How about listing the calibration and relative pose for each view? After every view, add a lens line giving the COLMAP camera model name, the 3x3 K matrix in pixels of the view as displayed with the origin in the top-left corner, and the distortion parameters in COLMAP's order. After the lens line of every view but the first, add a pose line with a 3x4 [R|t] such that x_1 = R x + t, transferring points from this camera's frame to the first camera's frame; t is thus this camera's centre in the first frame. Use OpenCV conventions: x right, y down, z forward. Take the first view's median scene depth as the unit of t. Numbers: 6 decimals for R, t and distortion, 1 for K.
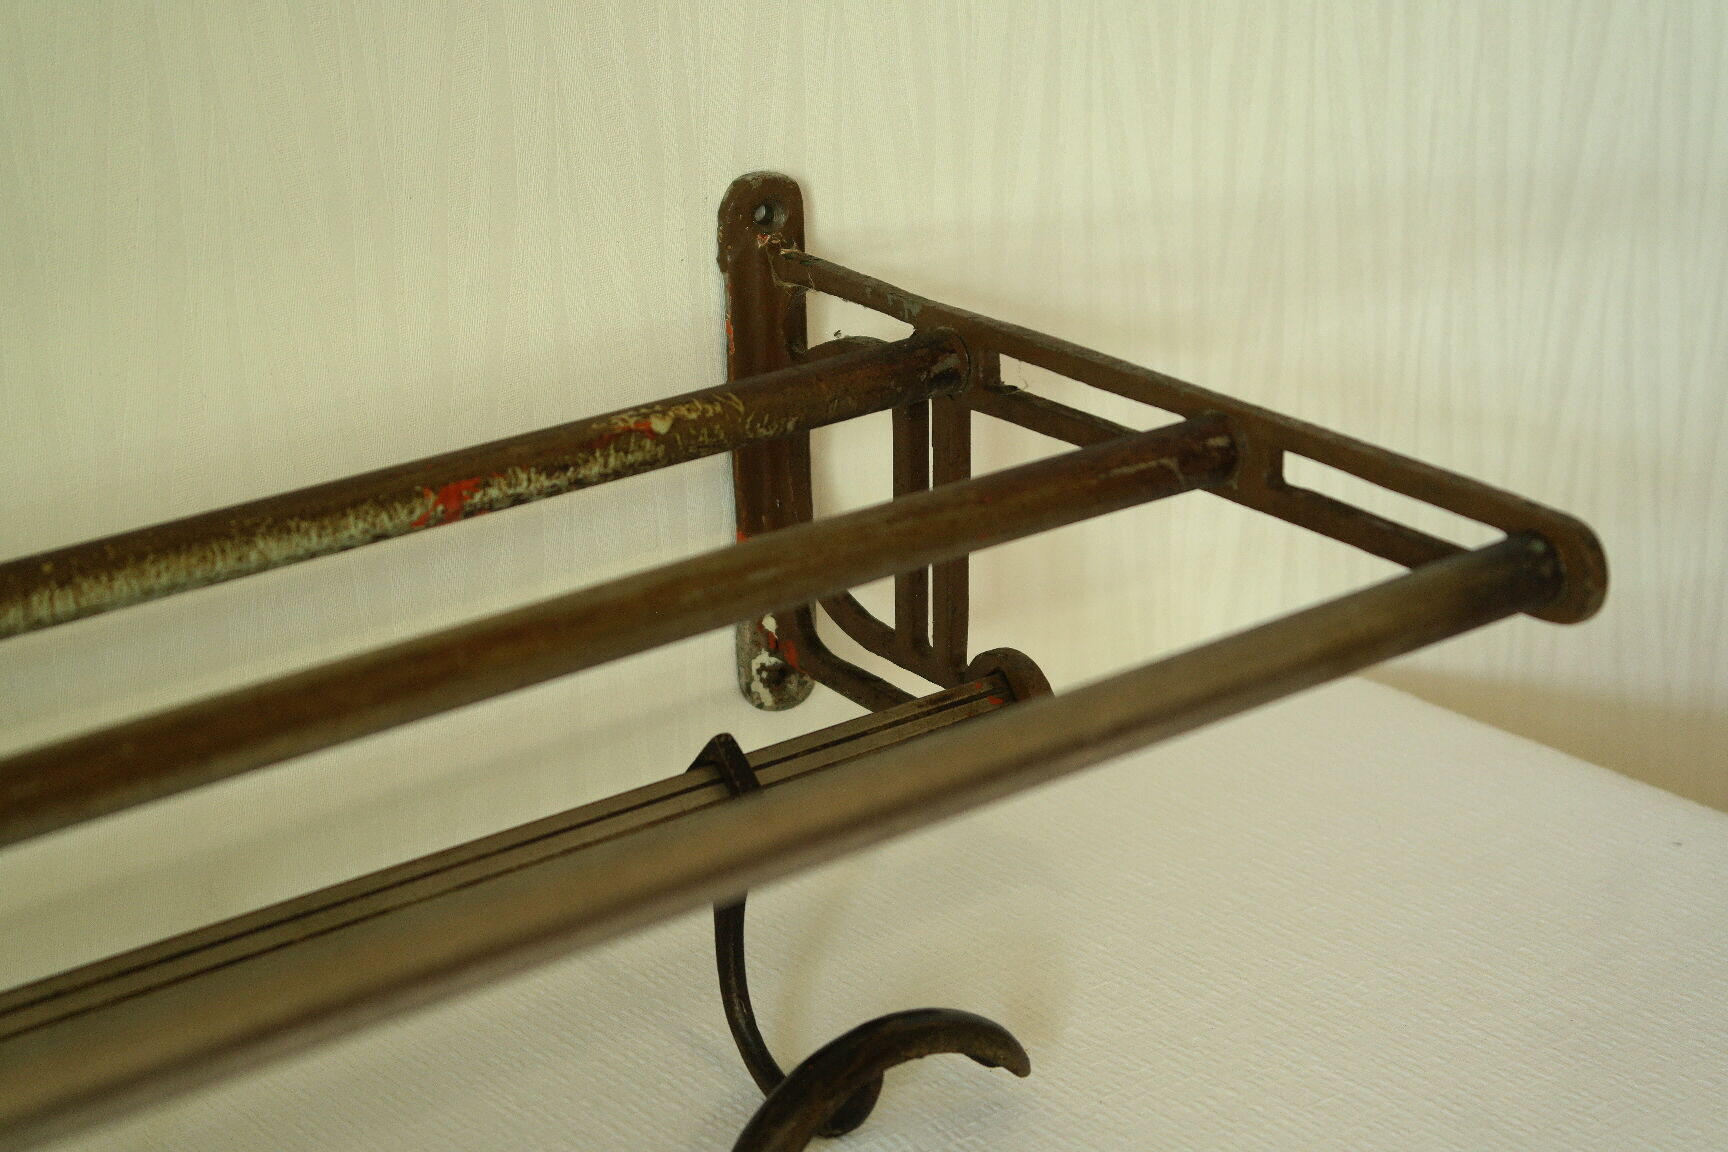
lens RADIAL K [[3382.8, 0, 879.7], [0, 3382.8, 576.4], [0, 0, 1]] dist [0.041828, 0.000000]
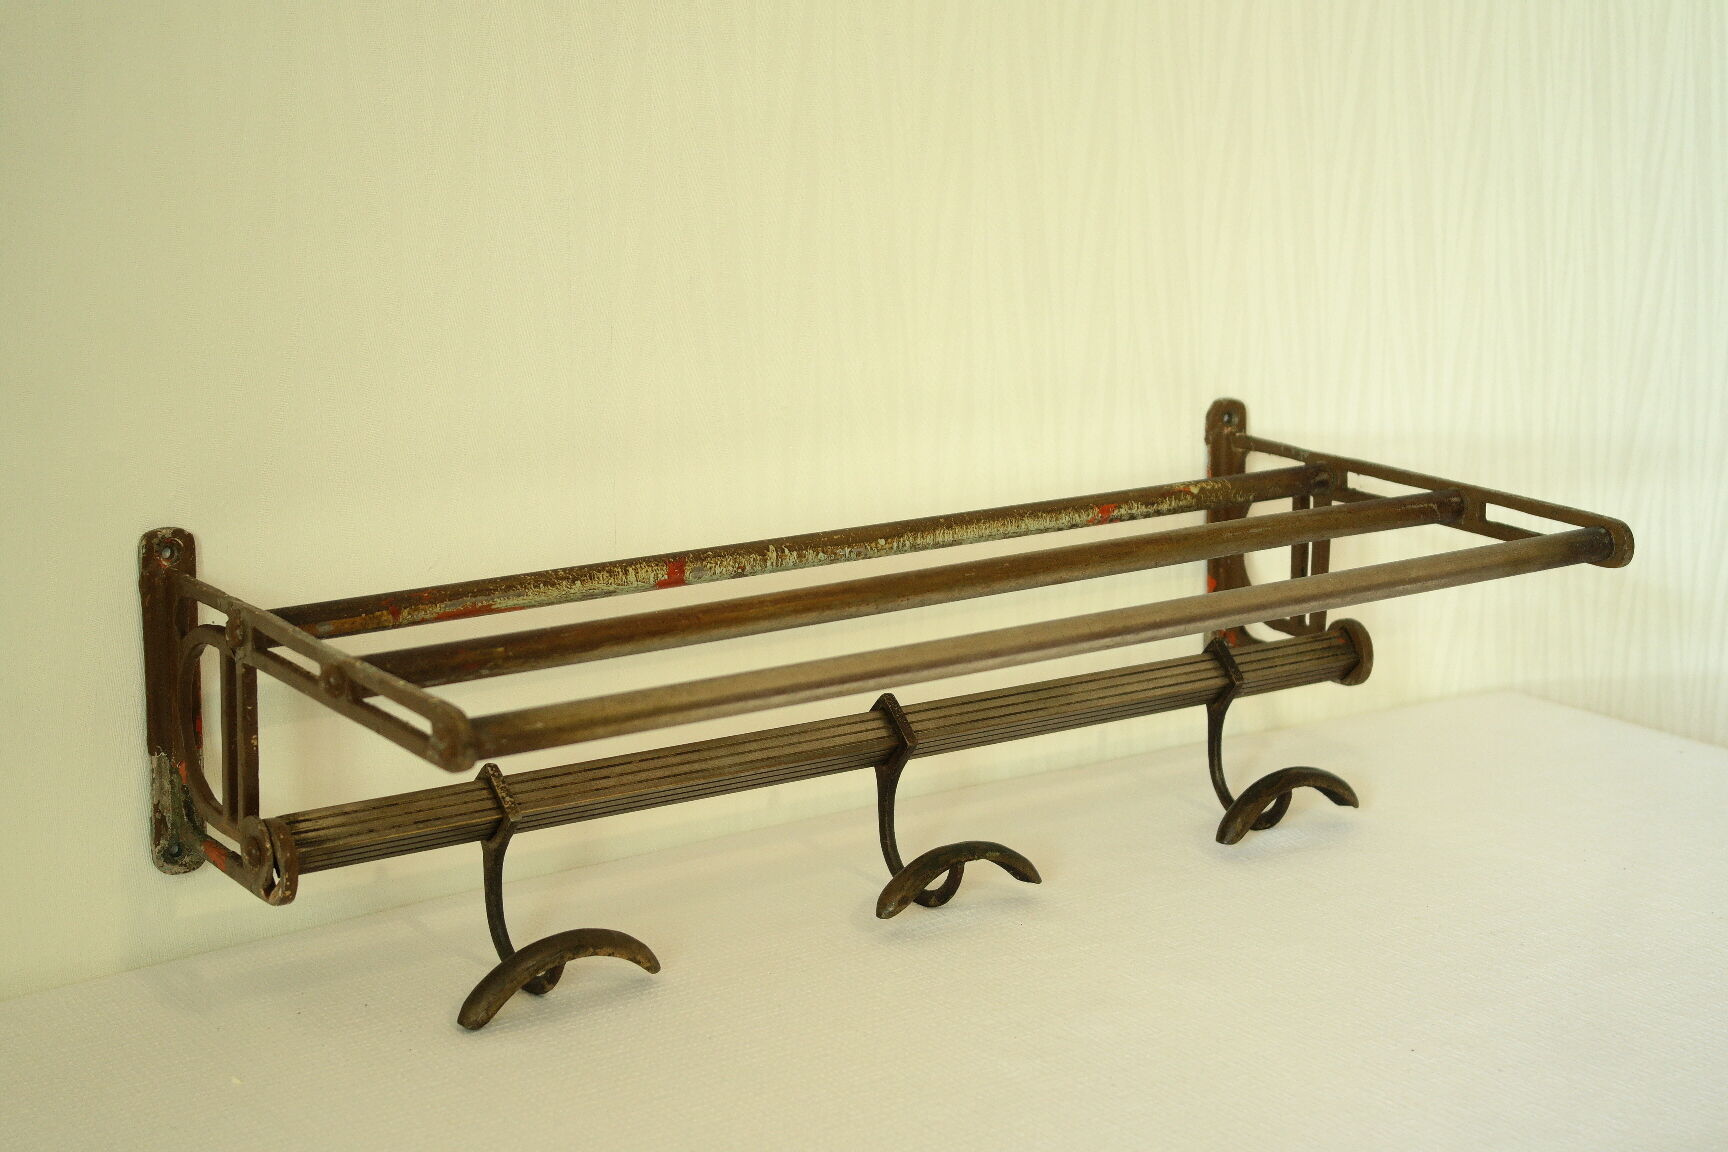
lens RADIAL K [[2590.8, 0, 924.1], [0, 2590.8, 561.2], [0, 0, 1]] dist [-0.031623, 0.000000]
pose [[0.996247, 0.028877, -0.081601, -0.103068], [-0.040072, 0.989471, -0.139074, 0.243697], [0.076726, 0.141822, 0.986914, -0.658663]]
